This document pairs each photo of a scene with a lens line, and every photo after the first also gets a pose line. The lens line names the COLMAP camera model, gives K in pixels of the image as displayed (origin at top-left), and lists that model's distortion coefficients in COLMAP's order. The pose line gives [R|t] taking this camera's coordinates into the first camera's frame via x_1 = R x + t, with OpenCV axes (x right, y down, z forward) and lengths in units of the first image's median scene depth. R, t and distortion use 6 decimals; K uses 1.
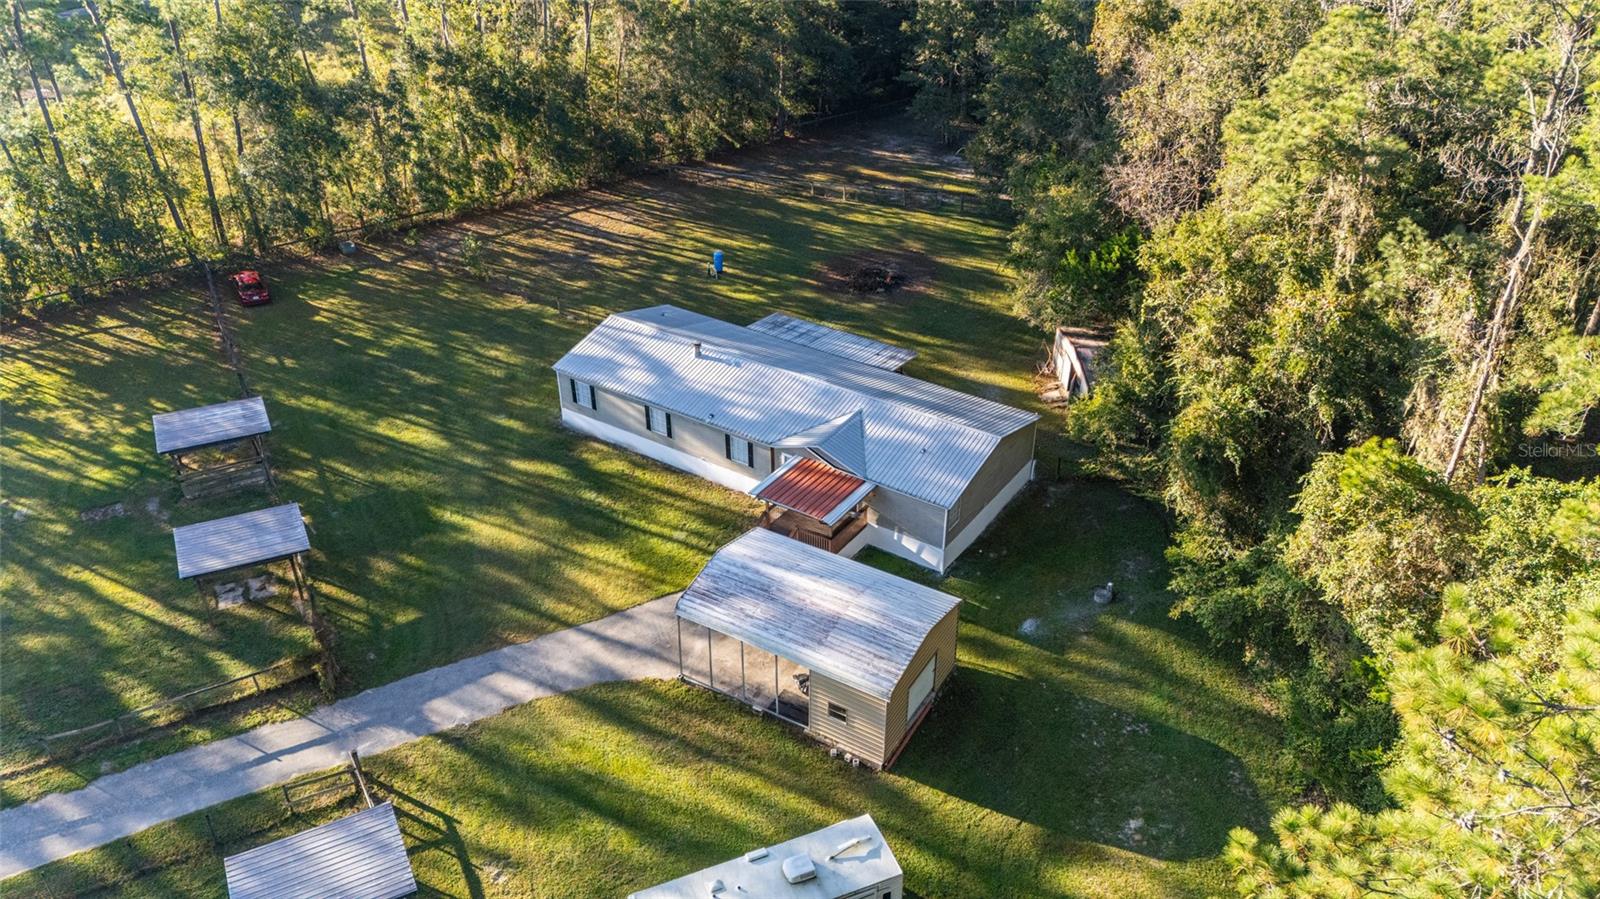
lens RADIAL K [[1182.4, 0, 777.1], [0, 1182.4, 453.8], [0, 0, 1]] dist [0.056314, -0.014199]
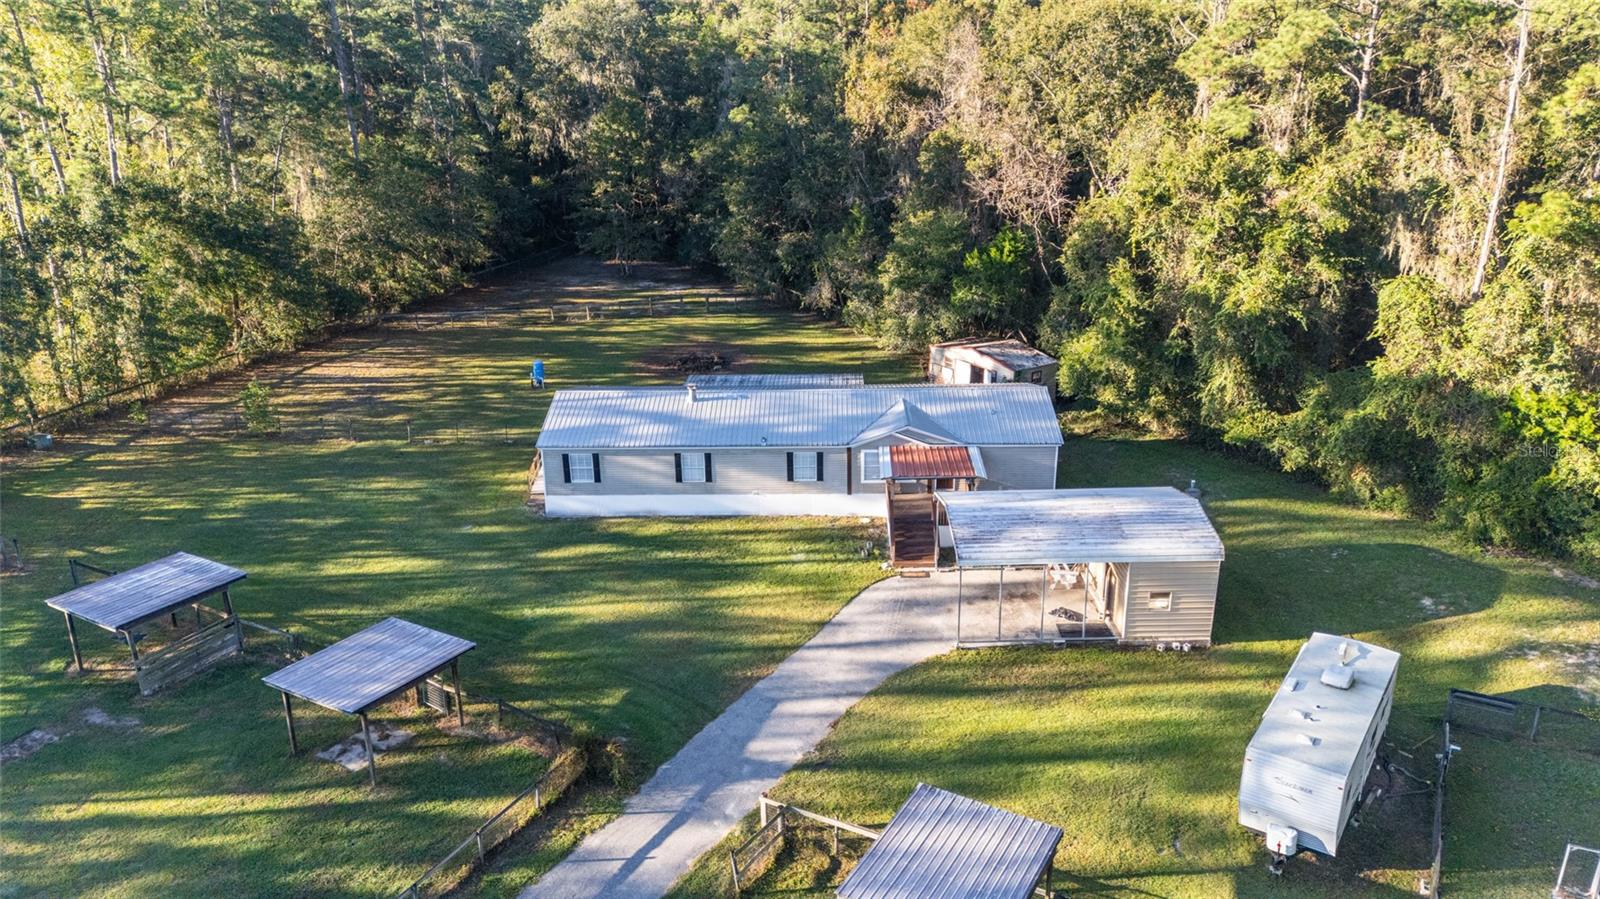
lens RADIAL K [[1182.4, 0, 792.4], [0, 1182.4, 451.3], [0, 0, 1]] dist [0.056314, -0.014199]
pose [[0.839362, -0.187482, 0.510218, -0.493049], [0.292468, 0.946956, -0.133178, 0.103073], [-0.458186, 0.261007, 0.849671, 0.193004]]
